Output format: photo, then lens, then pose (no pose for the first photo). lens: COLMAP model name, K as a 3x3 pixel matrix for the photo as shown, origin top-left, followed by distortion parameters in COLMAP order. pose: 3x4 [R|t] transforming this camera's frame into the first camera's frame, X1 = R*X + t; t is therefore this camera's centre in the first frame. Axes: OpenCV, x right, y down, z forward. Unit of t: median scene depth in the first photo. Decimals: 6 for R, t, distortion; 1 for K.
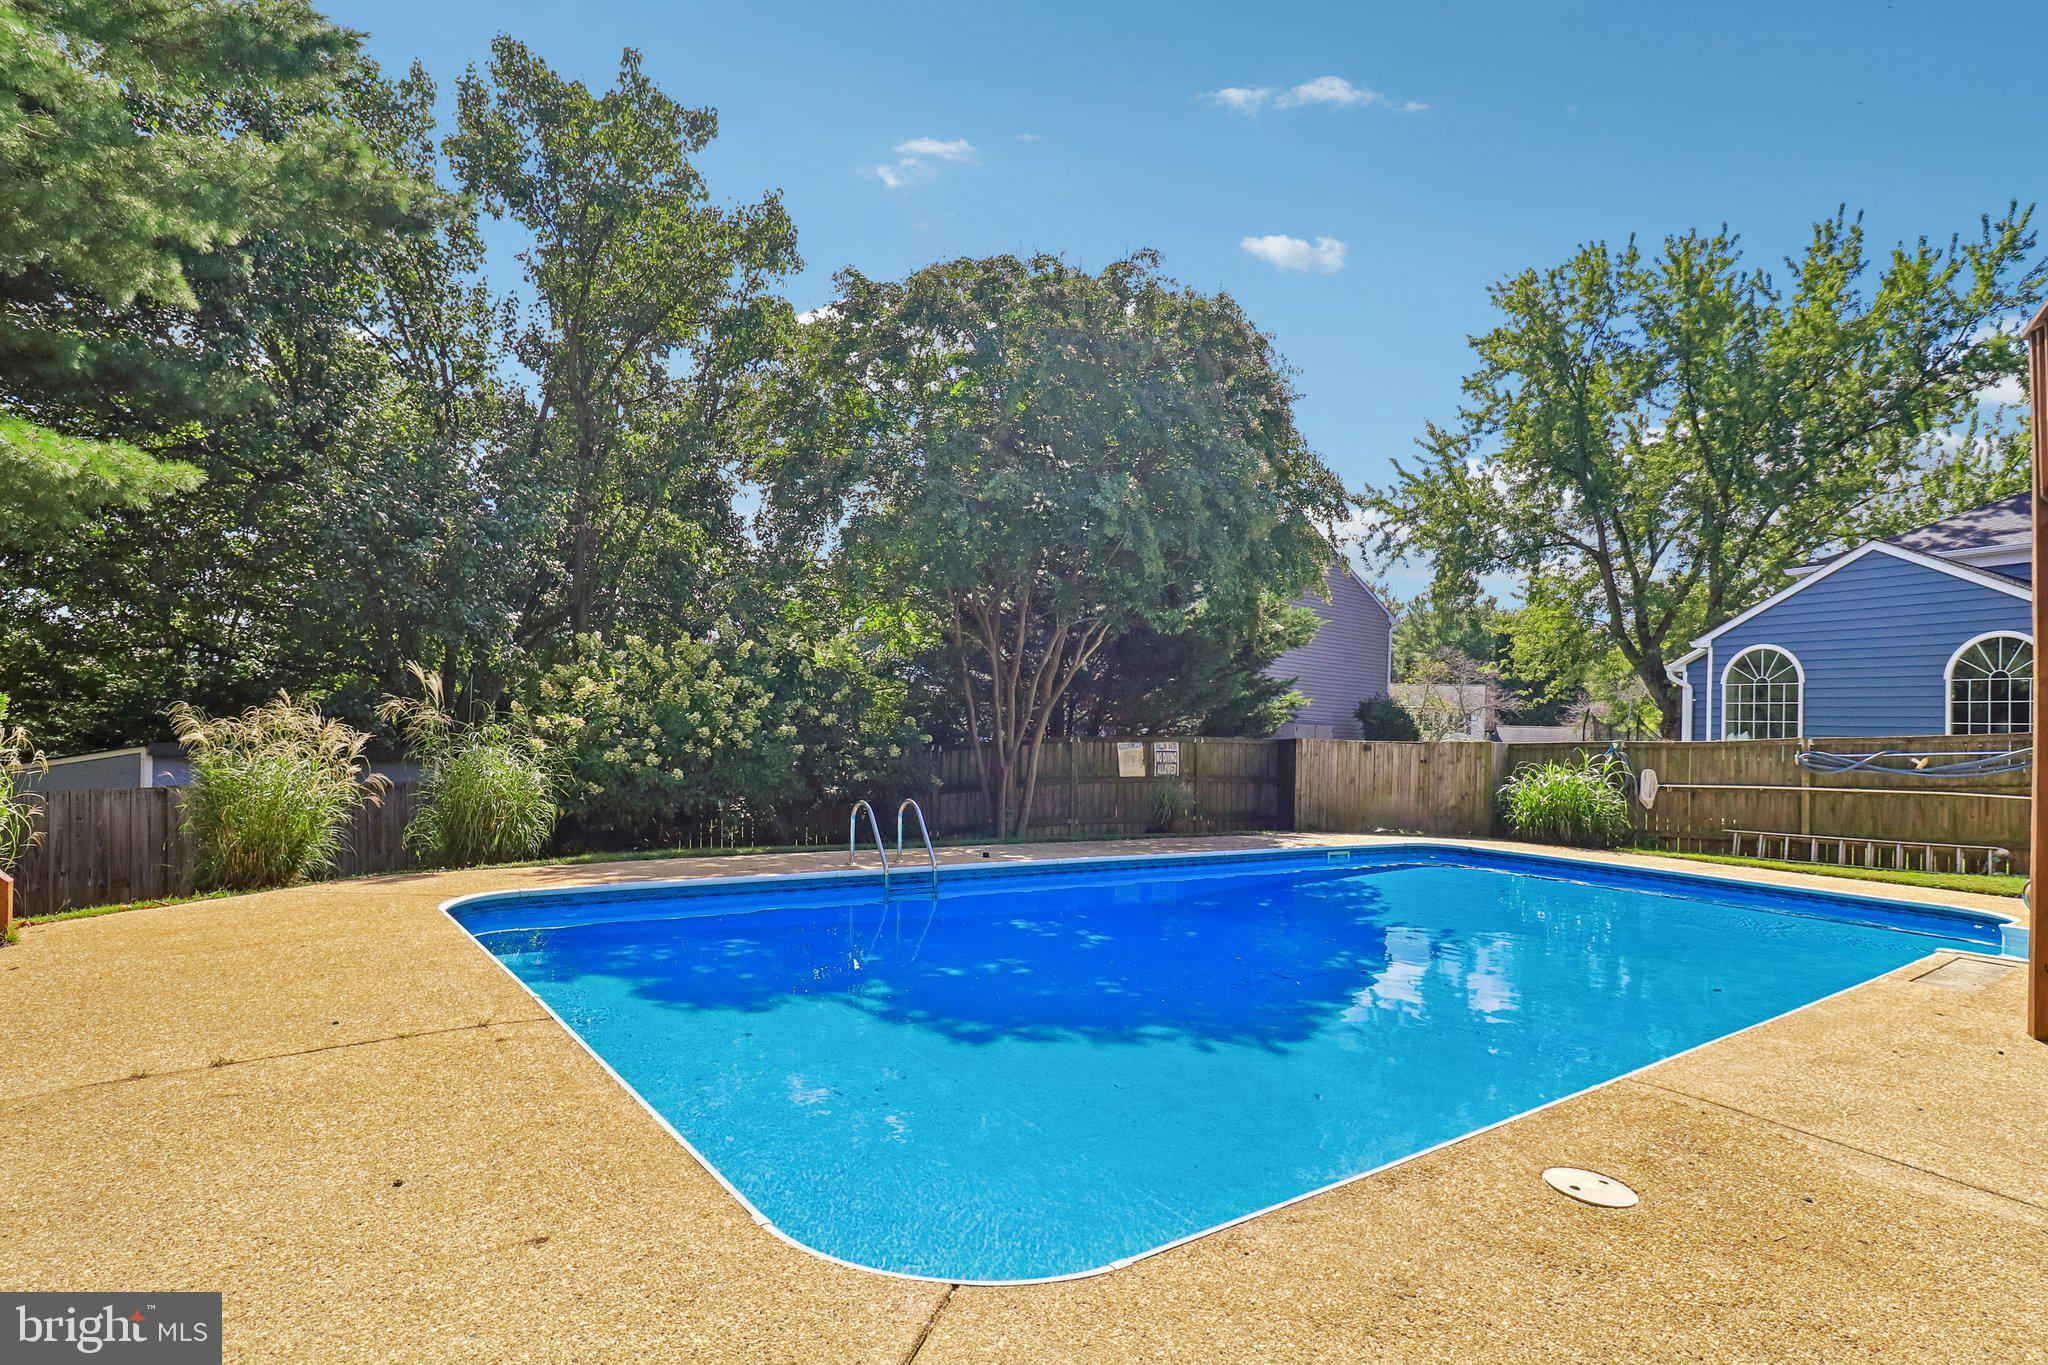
lens RADIAL K [[987.9, 0, 1029.0], [0, 987.9, 698.2], [0, 0, 1]] dist [0.023961, -0.000235]
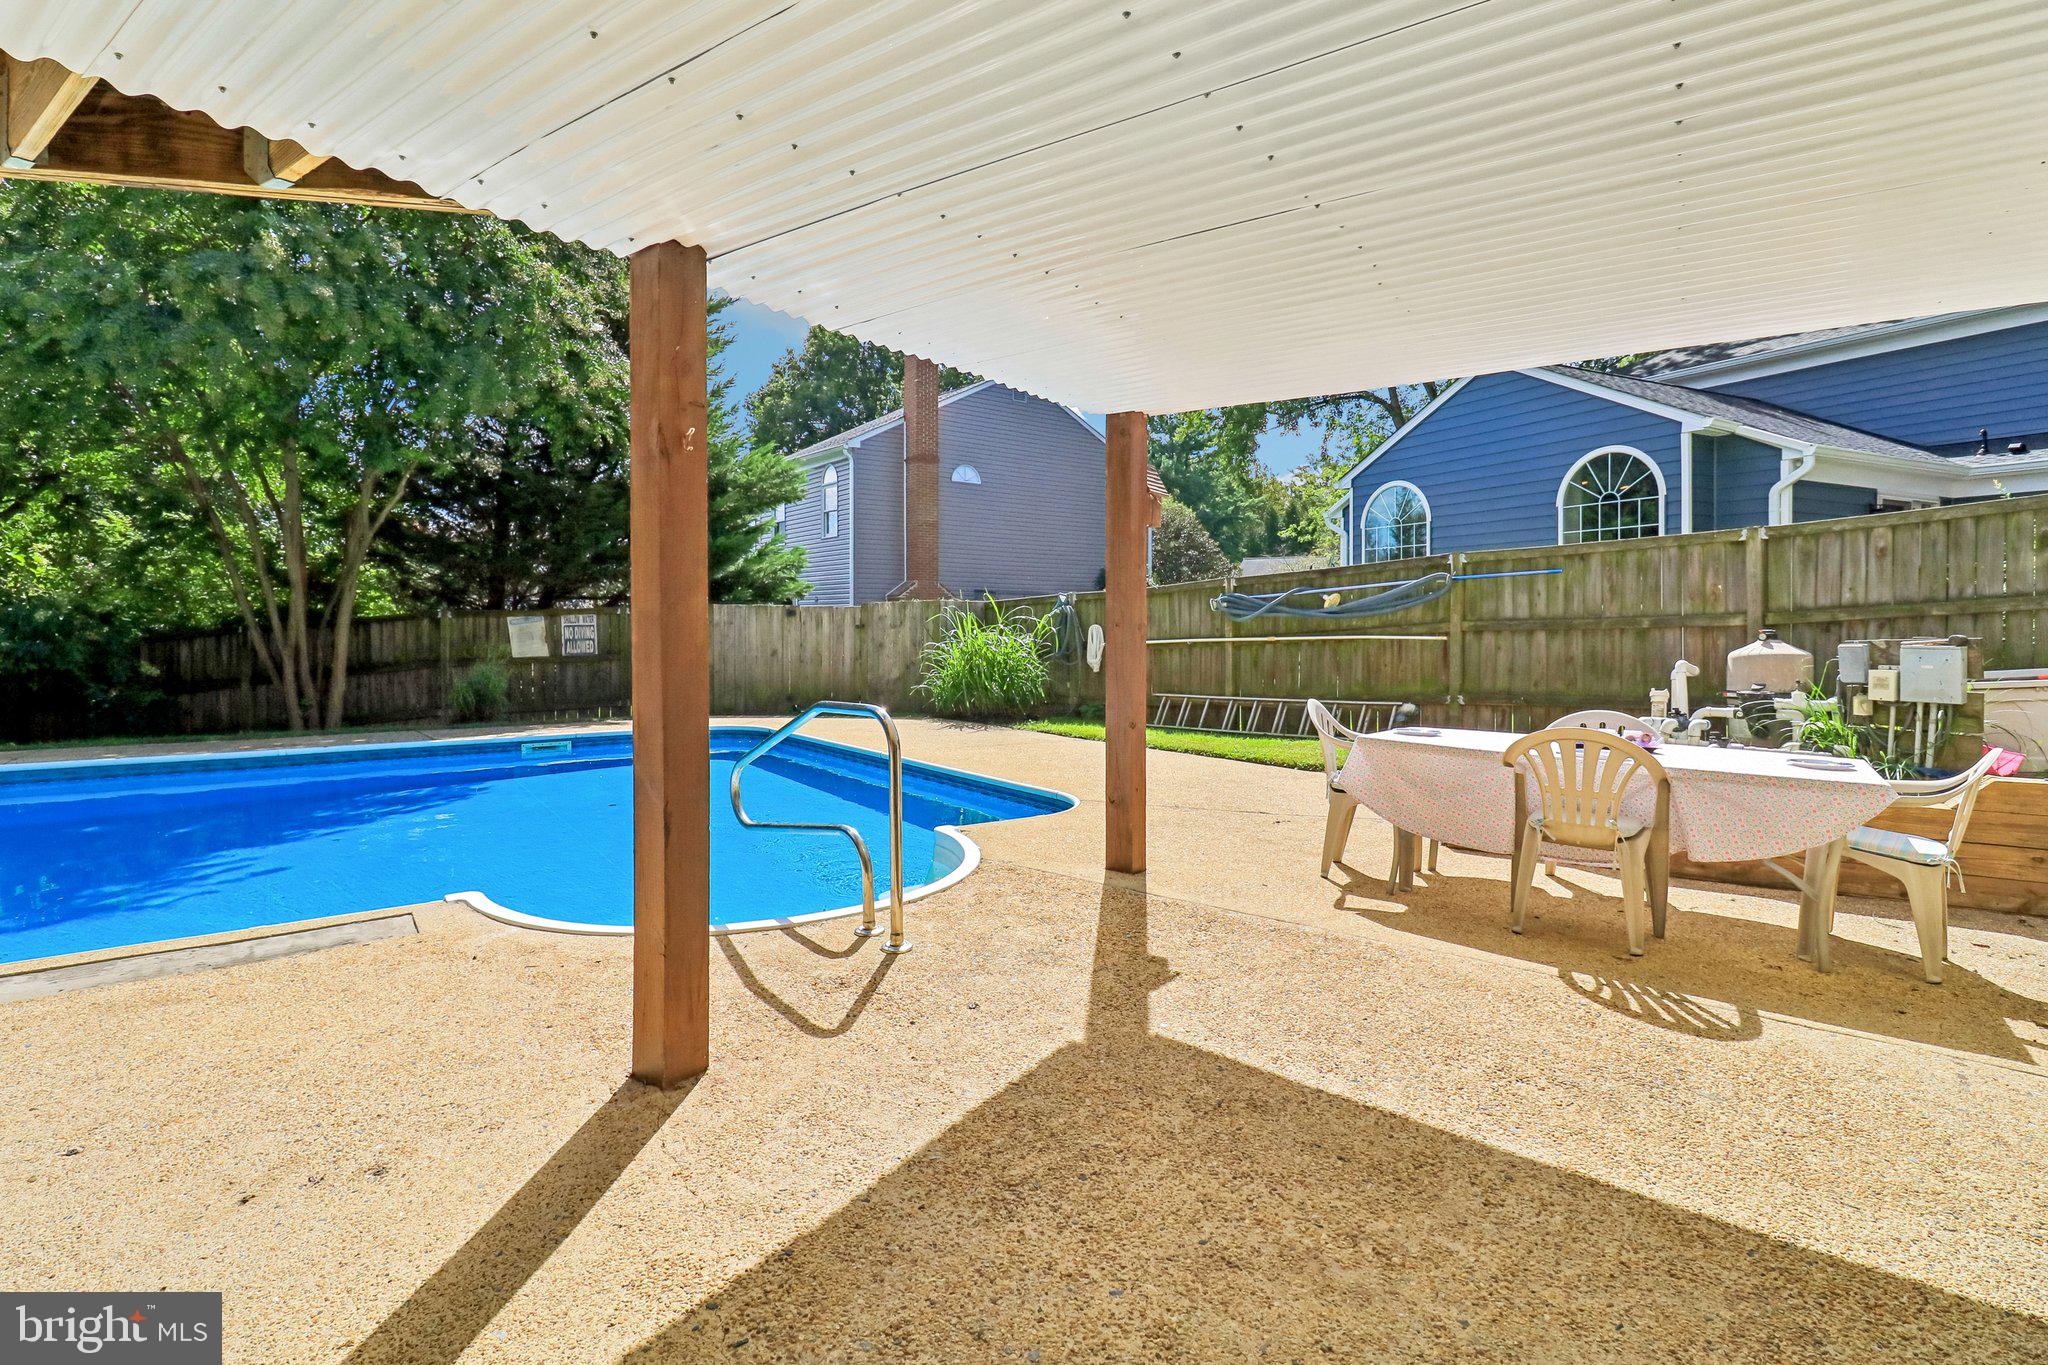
lens RADIAL K [[987.9, 0, 1029.0], [0, 987.9, 698.2], [0, 0, 1]] dist [0.023961, -0.000235]
pose [[0.998813, -0.033251, -0.035588, 0.619214], [0.036701, 0.994196, 0.101128, 0.049004], [0.032019, -0.102315, 0.994237, 0.190196]]
